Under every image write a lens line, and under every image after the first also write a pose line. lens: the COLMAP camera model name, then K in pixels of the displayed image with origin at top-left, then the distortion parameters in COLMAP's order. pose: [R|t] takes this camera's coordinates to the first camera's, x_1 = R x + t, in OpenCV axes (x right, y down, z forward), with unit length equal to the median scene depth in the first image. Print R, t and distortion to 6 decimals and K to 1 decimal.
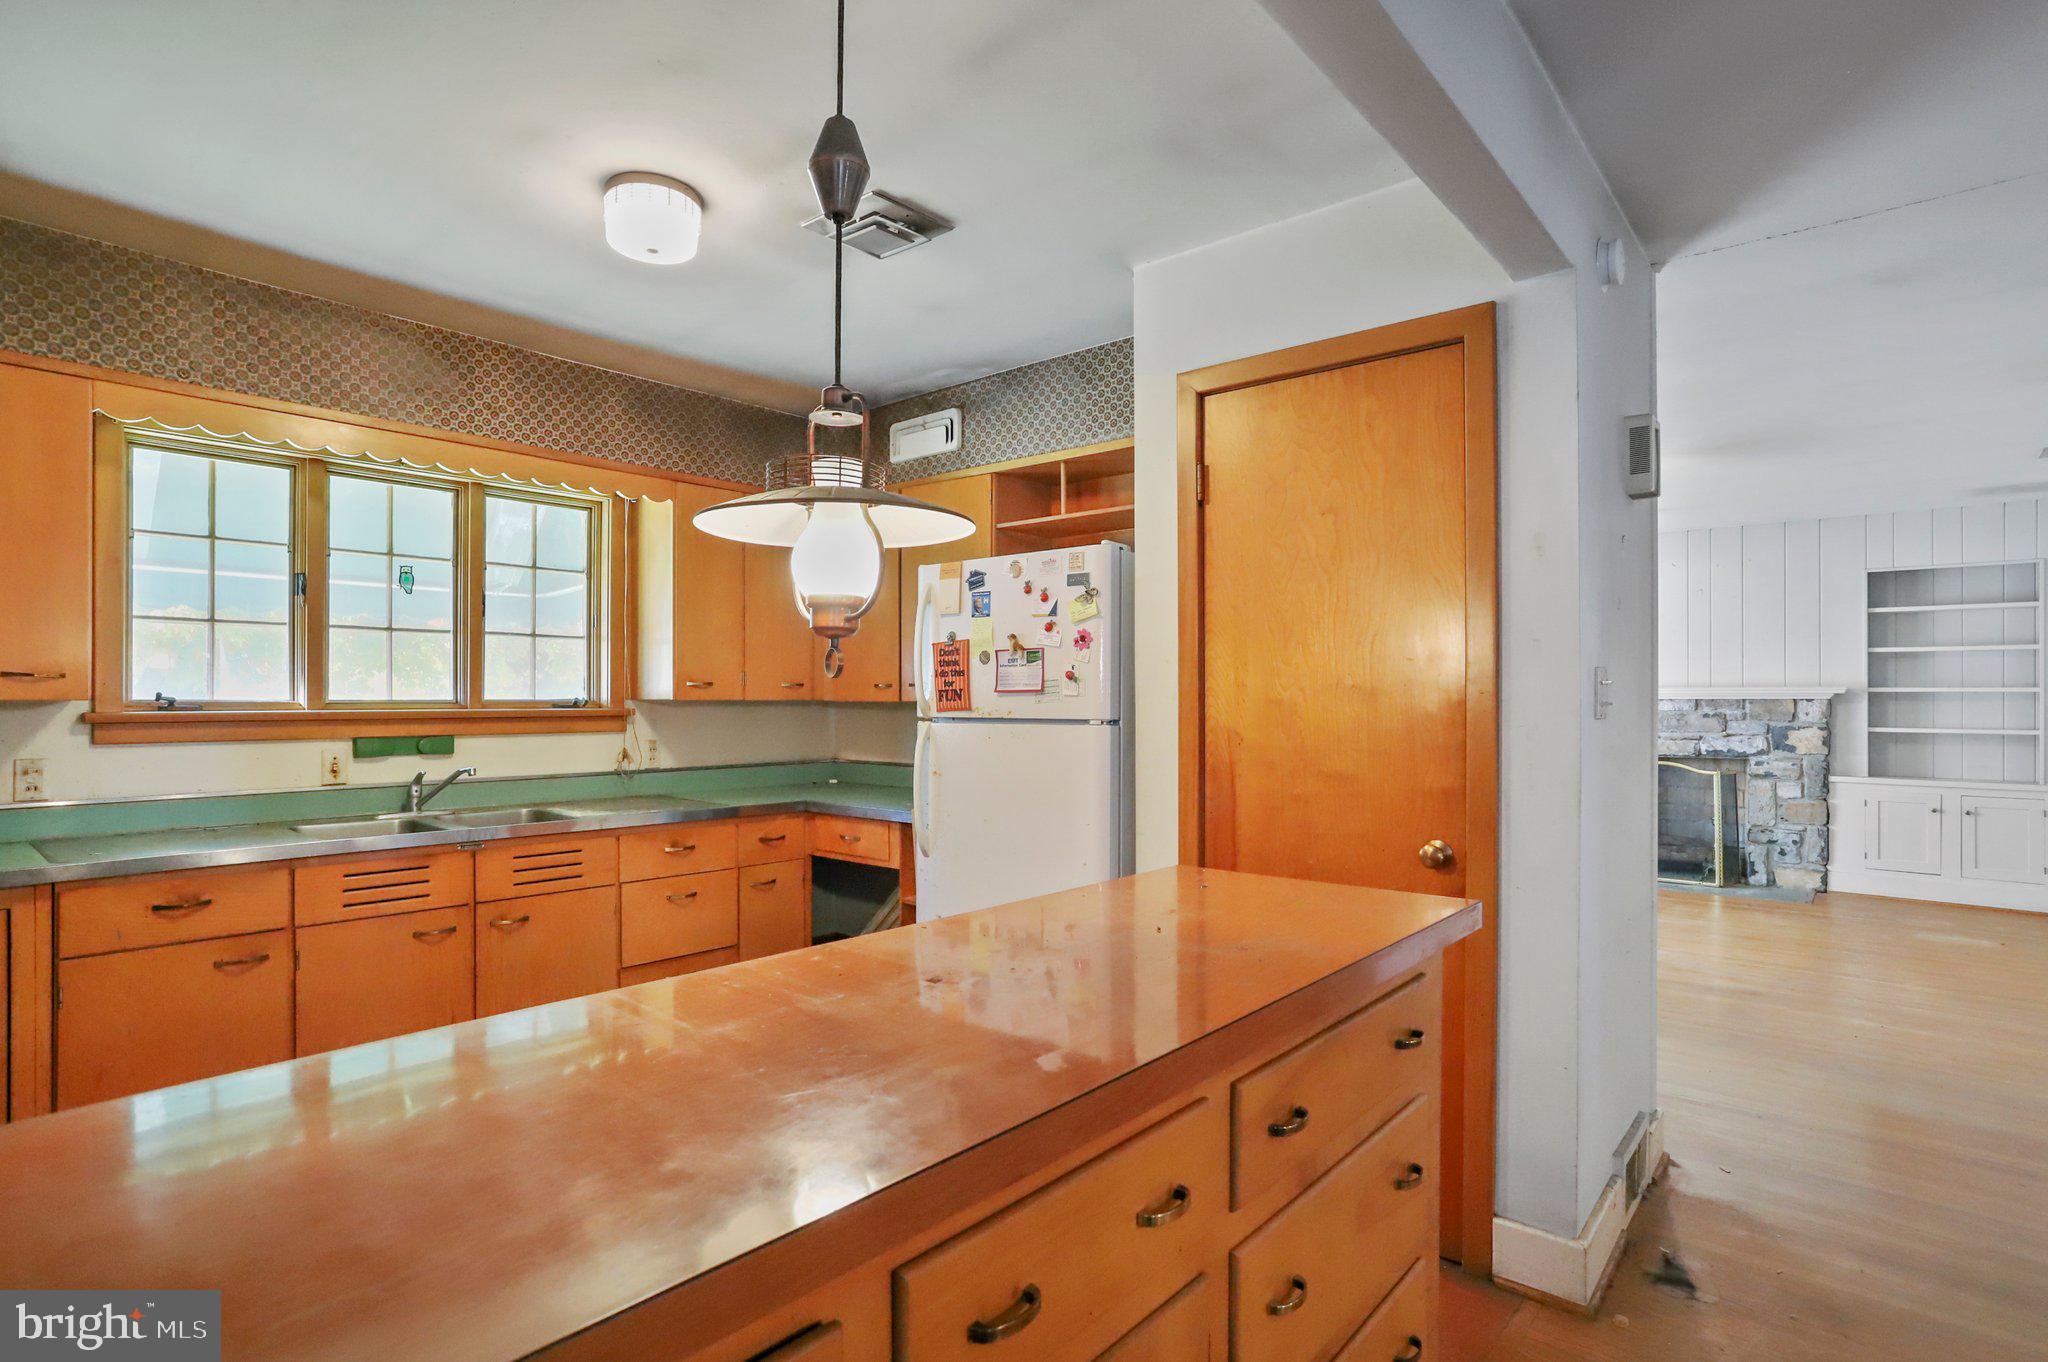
lens RADIAL K [[1025.9, 0, 1023.8], [0, 1025.9, 700.1], [0, 0, 1]] dist [-0.052644, 0.031528]
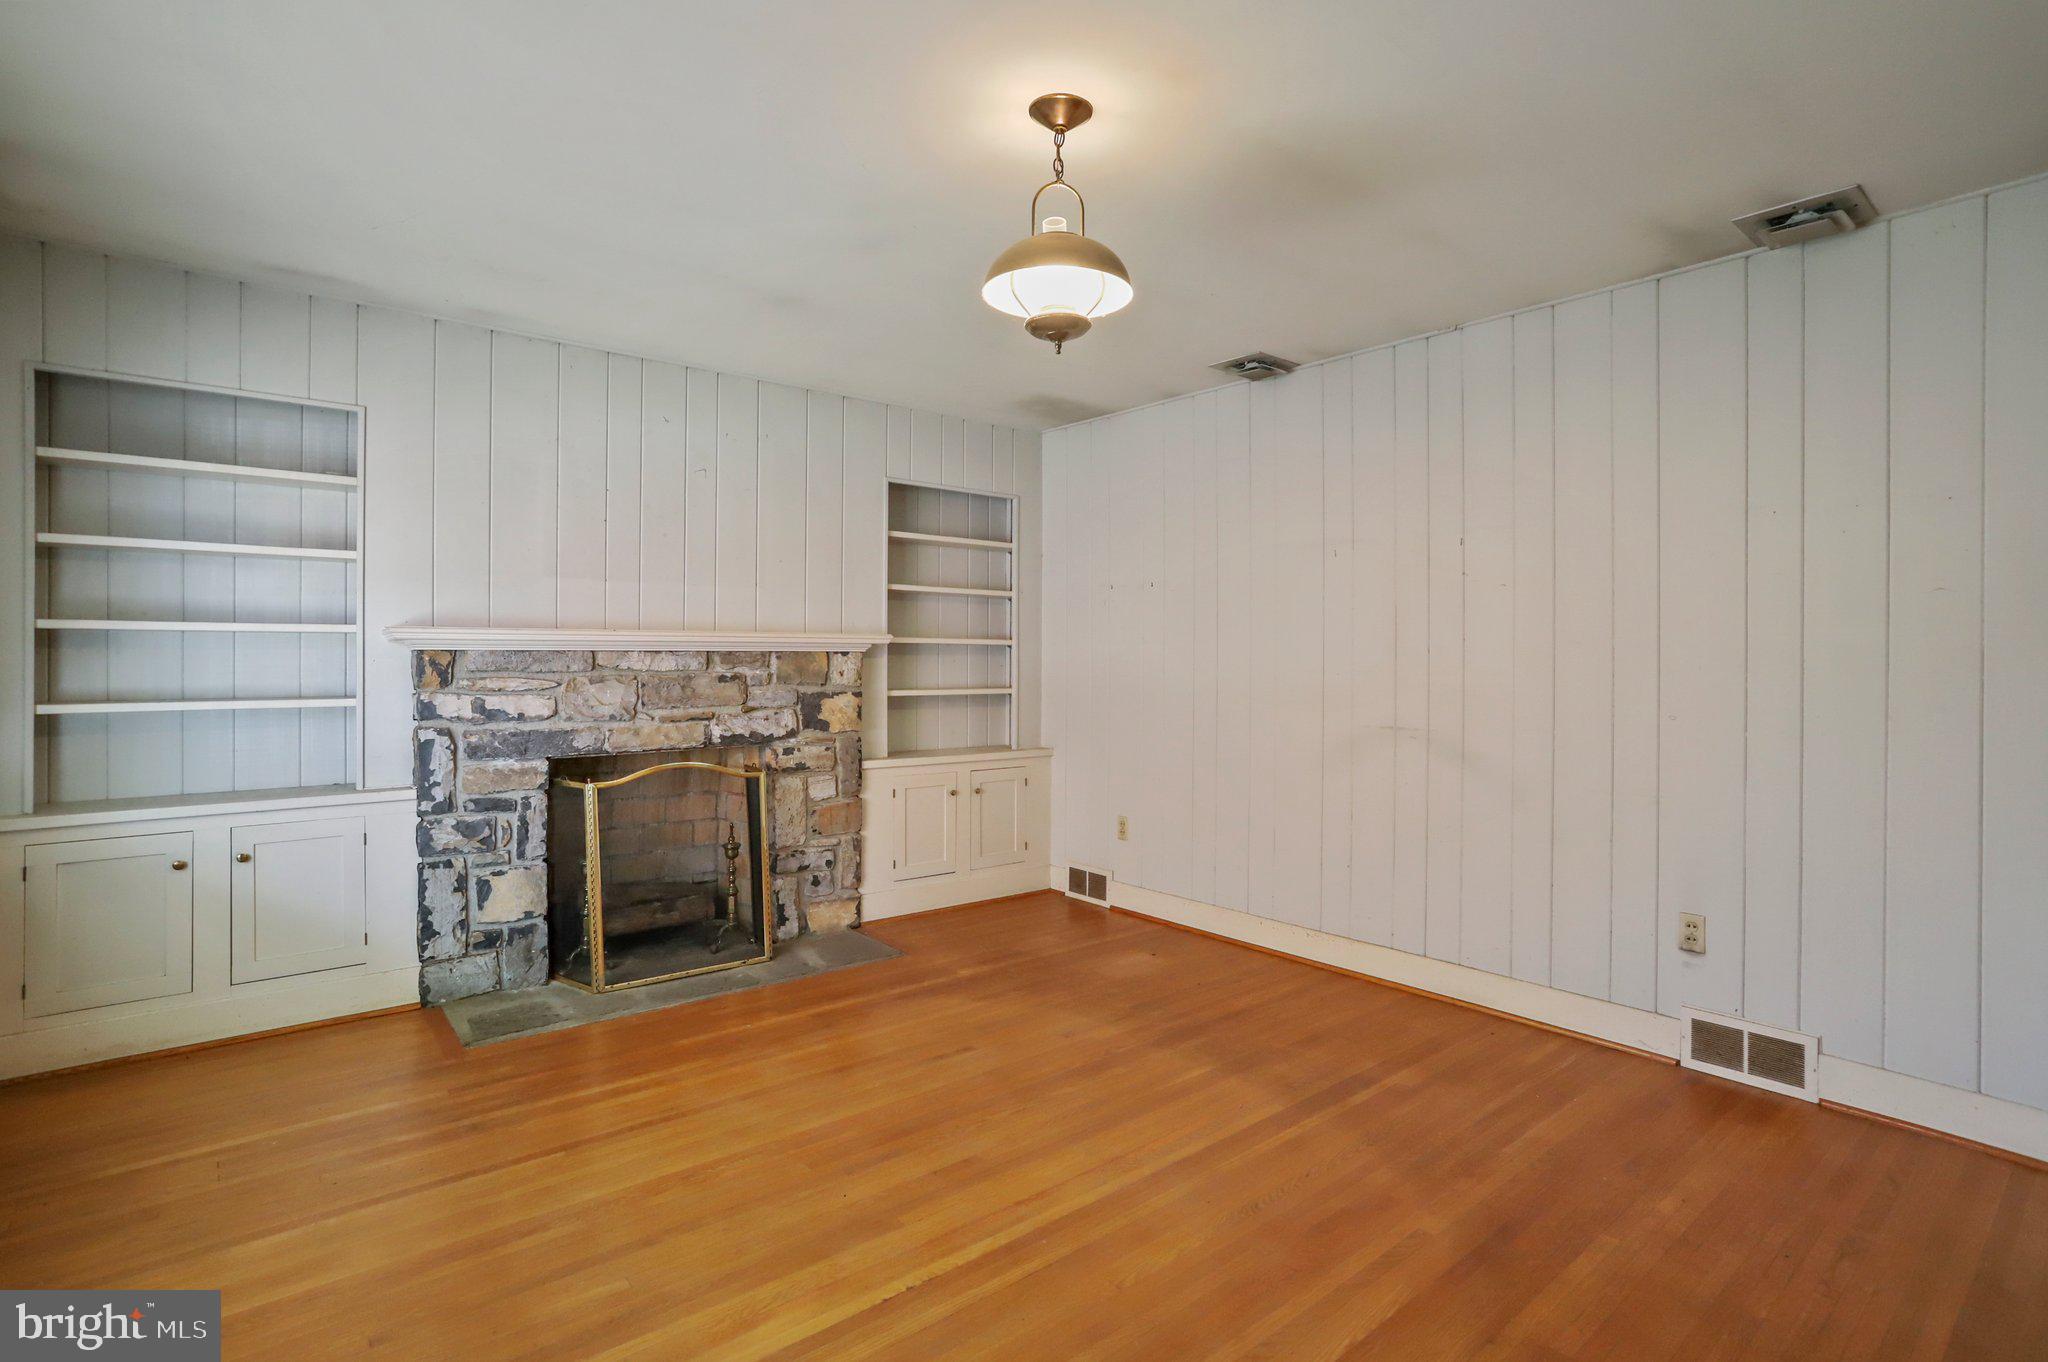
lens RADIAL K [[994.8, 0, 1027.6], [0, 994.8, 679.3], [0, 0, 1]] dist [-0.057183, 0.029288]
pose [[0.167183, -0.013884, 0.985828, 0.240077], [0.001221, 0.999903, 0.013875, 0.015114], [-0.985925, -0.001116, 0.167184, 1.370134]]
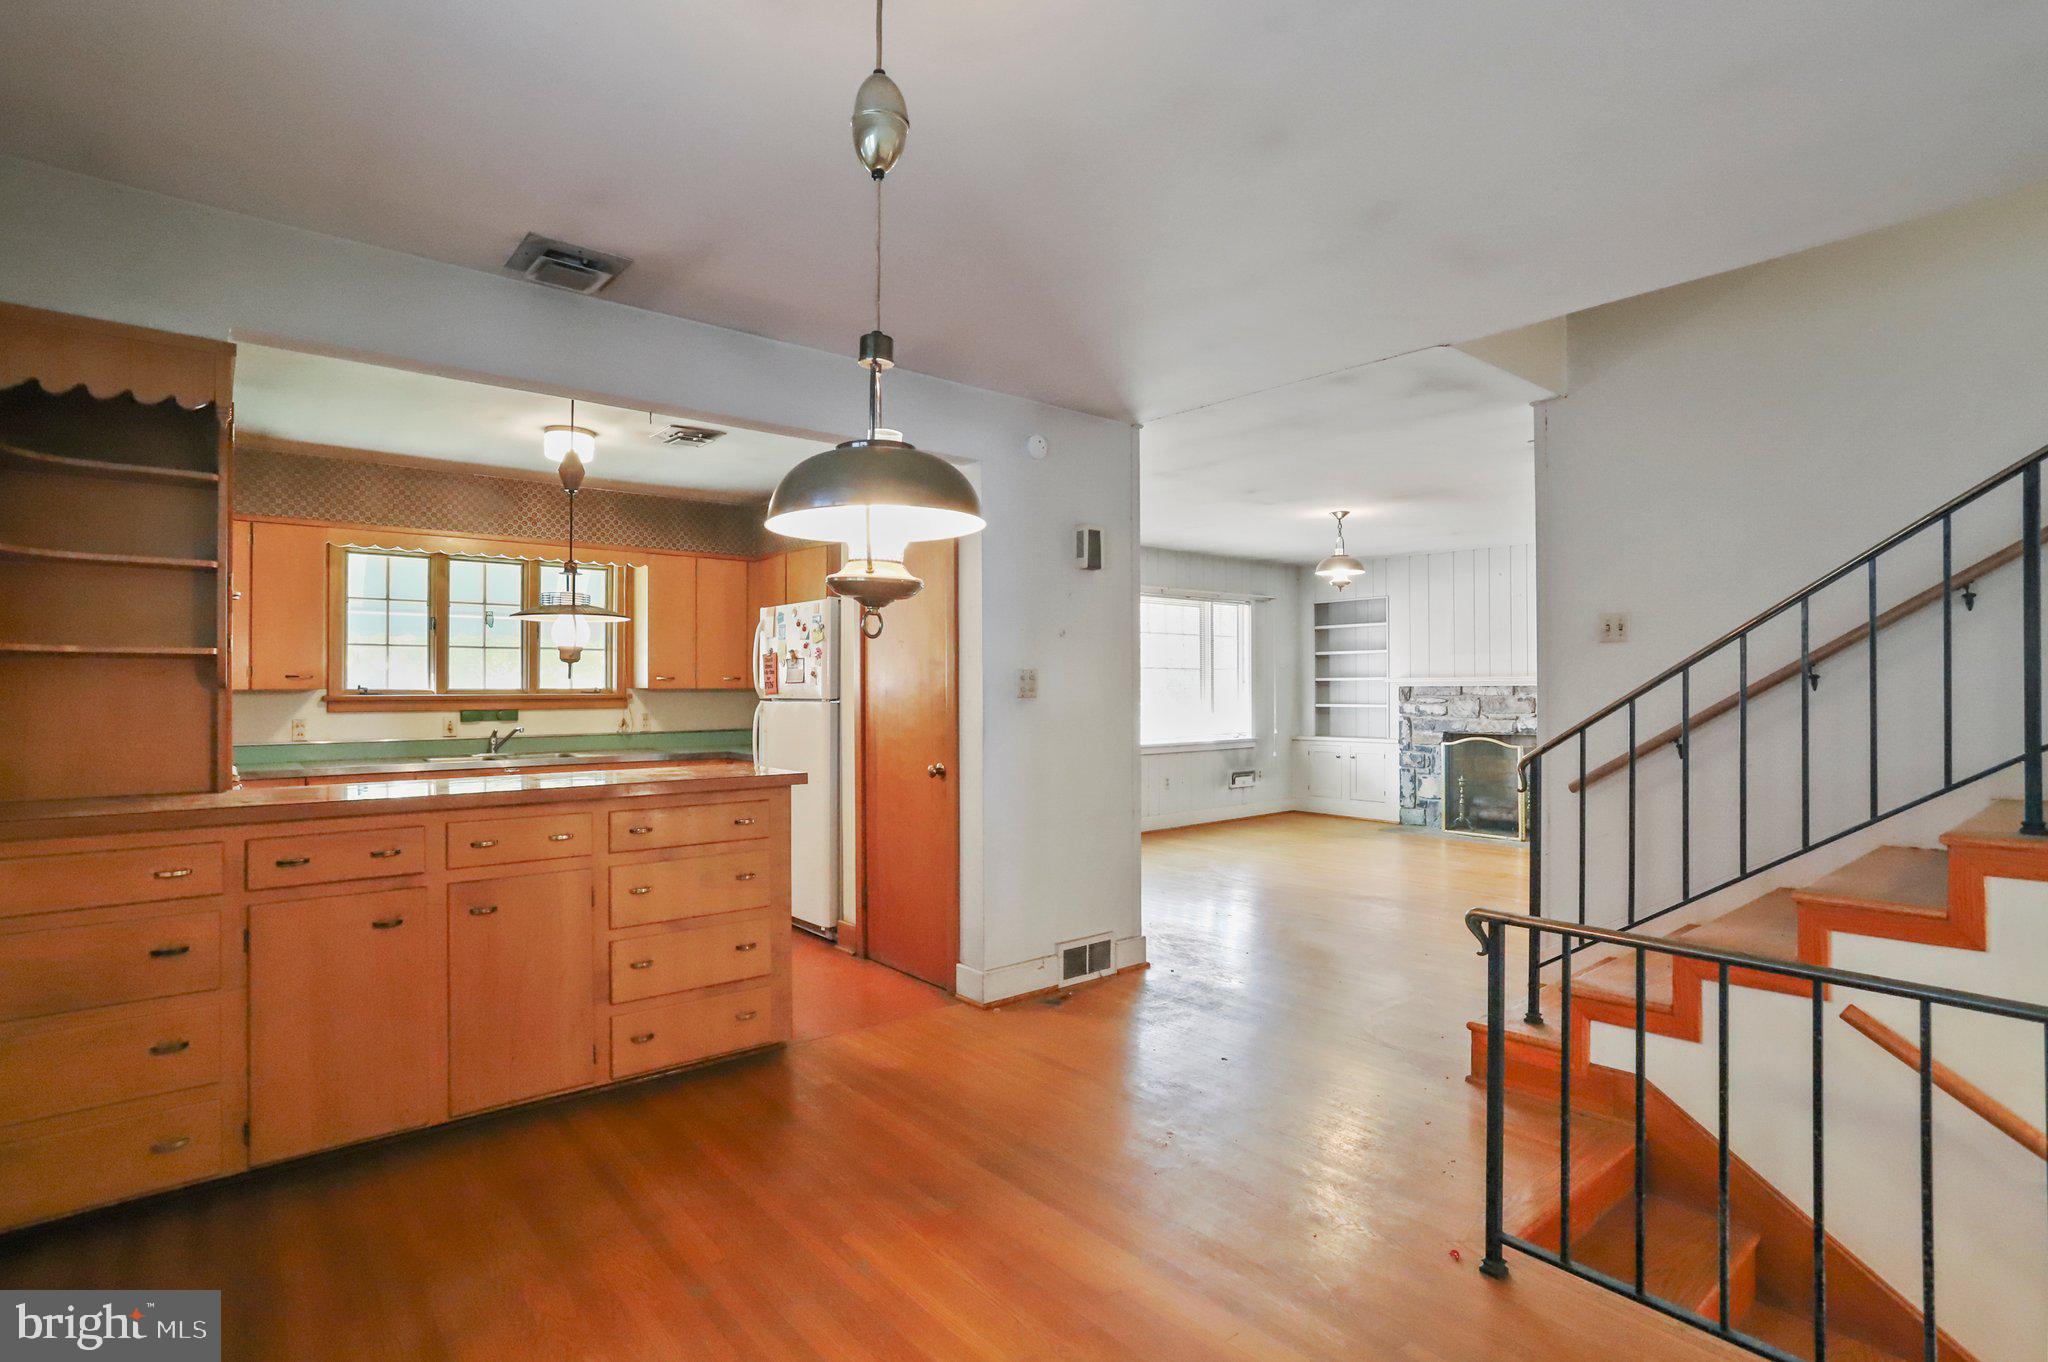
lens RADIAL K [[994.8, 0, 1027.6], [0, 994.8, 679.3], [0, 0, 1]] dist [-0.057183, 0.029288]
pose [[0.987804, -0.003844, -0.155654, 0.525404], [0.002408, 0.999953, -0.009413, 0.001484], [0.155683, 0.008924, 0.987767, -0.483351]]
